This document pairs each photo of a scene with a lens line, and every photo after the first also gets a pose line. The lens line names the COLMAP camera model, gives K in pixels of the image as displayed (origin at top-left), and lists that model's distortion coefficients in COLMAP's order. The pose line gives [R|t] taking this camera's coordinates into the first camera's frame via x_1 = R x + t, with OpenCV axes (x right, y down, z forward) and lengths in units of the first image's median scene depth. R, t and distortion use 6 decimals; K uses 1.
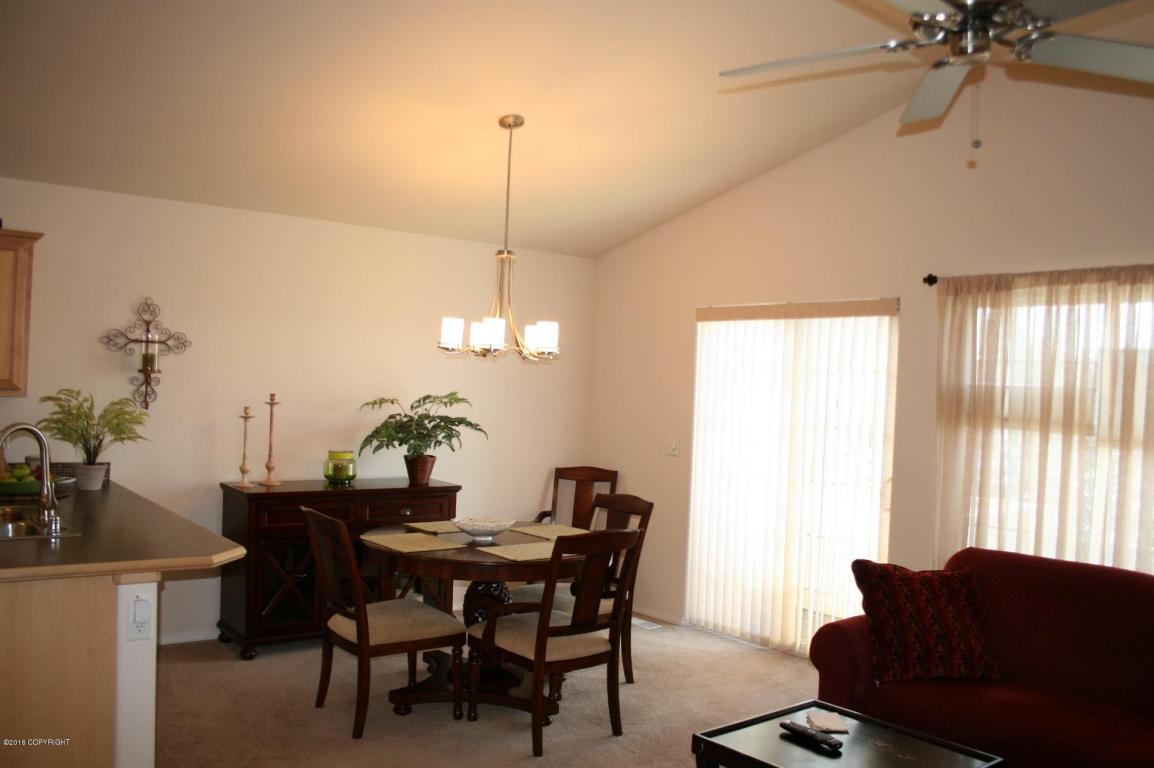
lens RADIAL K [[963.9, 0, 577.0], [0, 963.9, 384.0], [0, 0, 1]] dist [-0.162028, 0.135232]
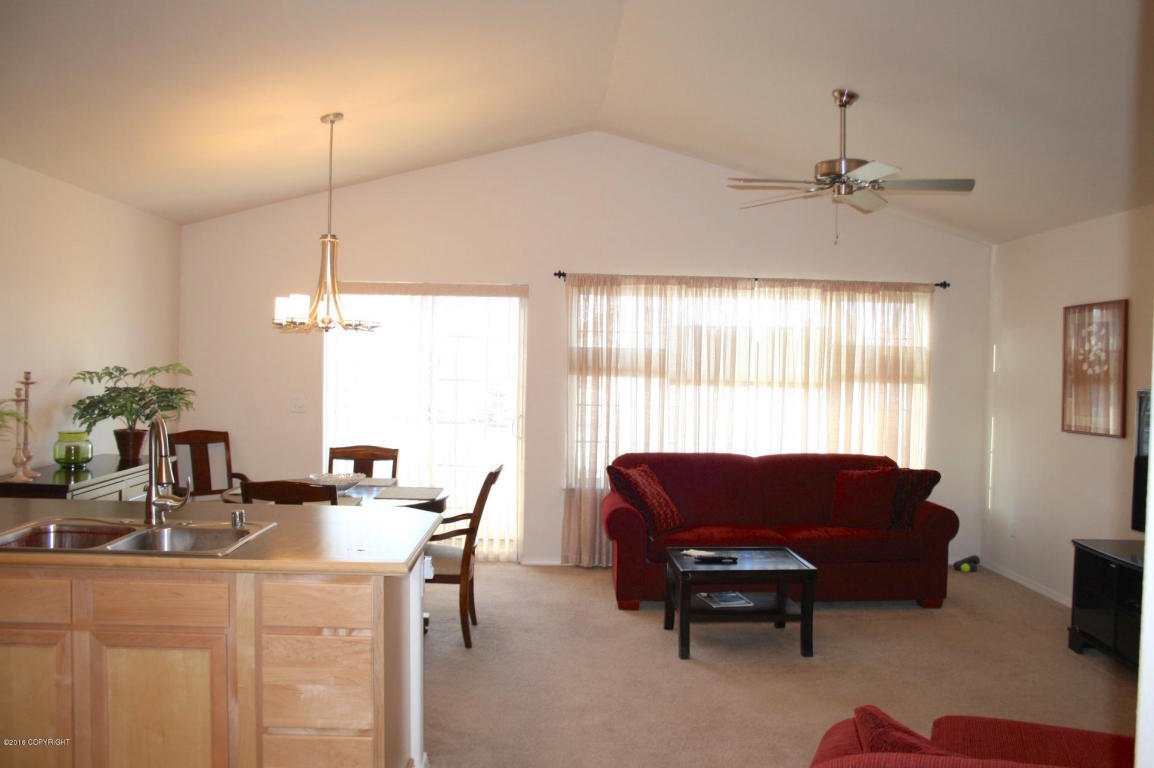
lens RADIAL K [[963.9, 0, 577.0], [0, 963.9, 384.0], [0, 0, 1]] dist [-0.162028, 0.135232]
pose [[0.590383, -0.048915, 0.805639, -0.802168], [0.004133, 0.998332, 0.057586, -0.028319], [-0.807112, -0.030668, 0.589601, 0.111086]]
